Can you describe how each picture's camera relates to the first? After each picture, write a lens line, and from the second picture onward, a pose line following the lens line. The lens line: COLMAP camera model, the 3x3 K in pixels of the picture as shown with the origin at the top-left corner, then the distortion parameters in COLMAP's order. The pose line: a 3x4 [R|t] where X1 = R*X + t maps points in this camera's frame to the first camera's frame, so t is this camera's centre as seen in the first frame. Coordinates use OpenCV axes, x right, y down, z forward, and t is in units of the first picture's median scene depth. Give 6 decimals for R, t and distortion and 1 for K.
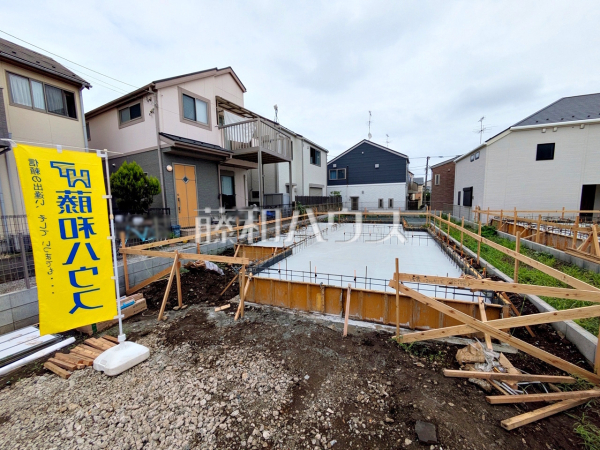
lens RADIAL K [[236.9, 0, 300.5], [0, 236.9, 226.3], [0, 0, 1]] dist [-0.001168, 0.000565]
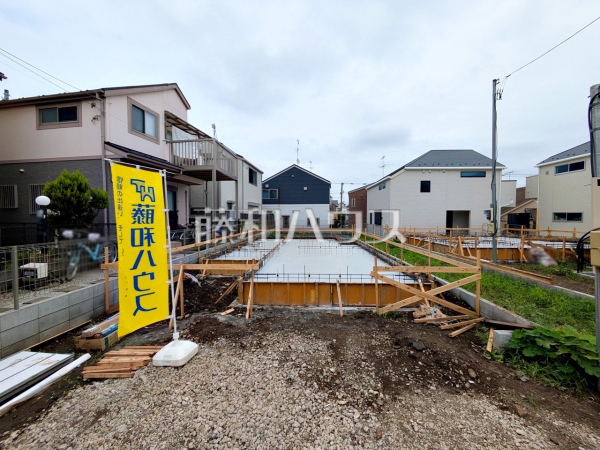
lens RADIAL K [[236.9, 0, 300.5], [0, 236.9, 226.3], [0, 0, 1]] dist [-0.001168, 0.000565]
pose [[0.944435, 0.005908, 0.328644, -0.390942], [0.019667, 0.997031, -0.074441, 0.034970], [-0.328108, 0.076768, 0.941516, -0.198836]]
